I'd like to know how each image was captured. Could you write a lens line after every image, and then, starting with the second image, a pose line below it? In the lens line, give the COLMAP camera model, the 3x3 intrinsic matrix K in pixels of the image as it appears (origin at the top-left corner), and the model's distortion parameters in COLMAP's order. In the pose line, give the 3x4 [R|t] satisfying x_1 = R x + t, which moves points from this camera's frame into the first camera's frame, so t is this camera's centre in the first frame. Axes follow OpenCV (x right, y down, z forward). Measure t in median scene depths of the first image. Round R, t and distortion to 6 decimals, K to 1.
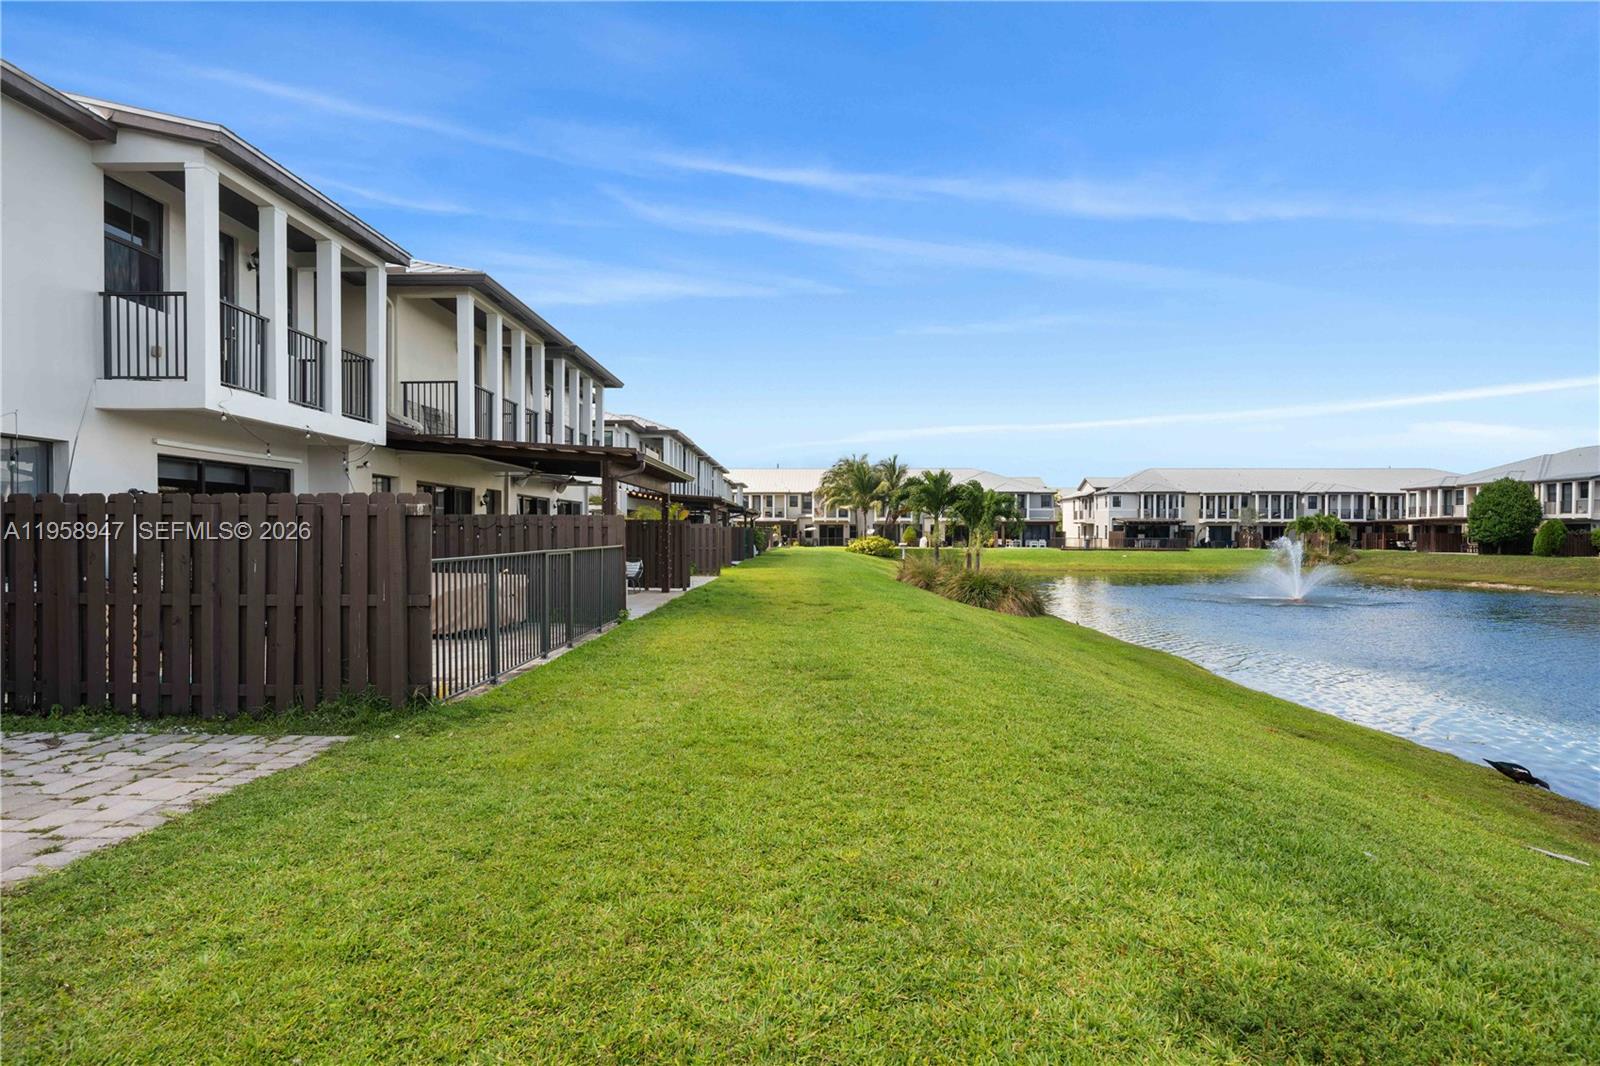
lens RADIAL K [[818.7, 0, 800.0], [0, 818.7, 533.0], [0, 0, 1]] dist [-0.003872, -0.001187]
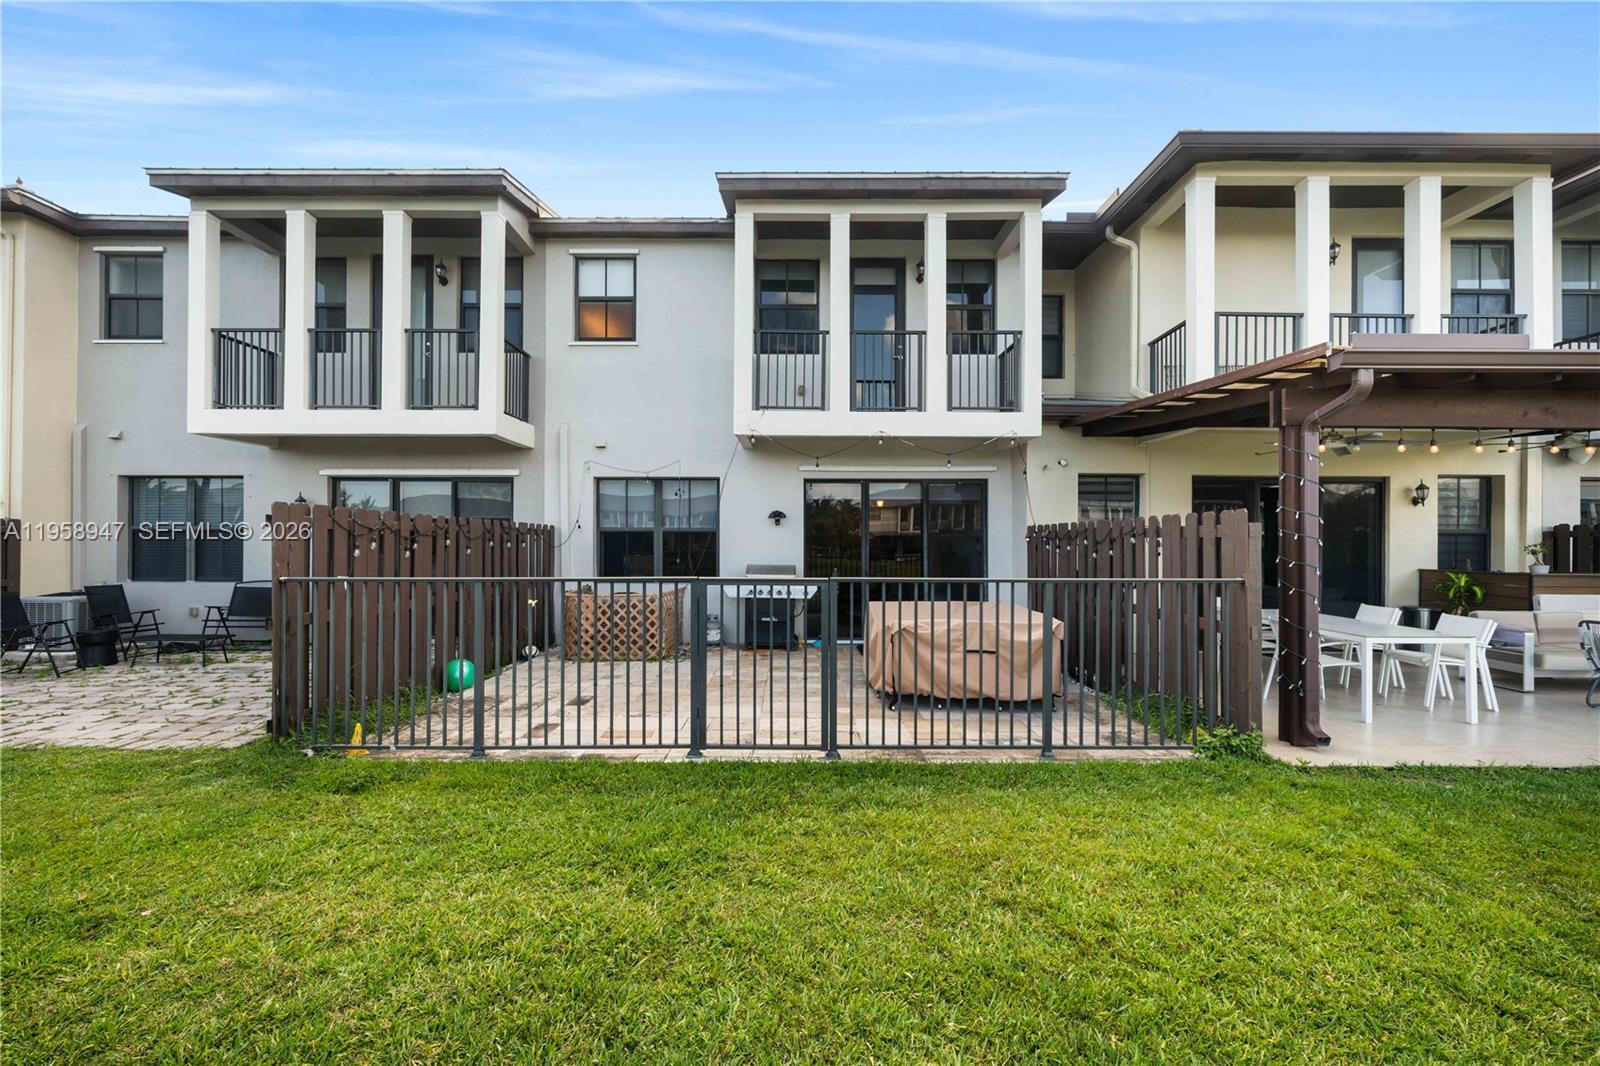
lens RADIAL K [[622.6, 0, 796.1], [0, 622.6, 539.9], [0, 0, 1]] dist [0.044497, -0.000053]
pose [[0.050980, -0.010500, -0.998644, 0.094413], [-0.003270, 0.999938, -0.010680, 0.001372], [0.998694, 0.003810, 0.050942, 0.901189]]
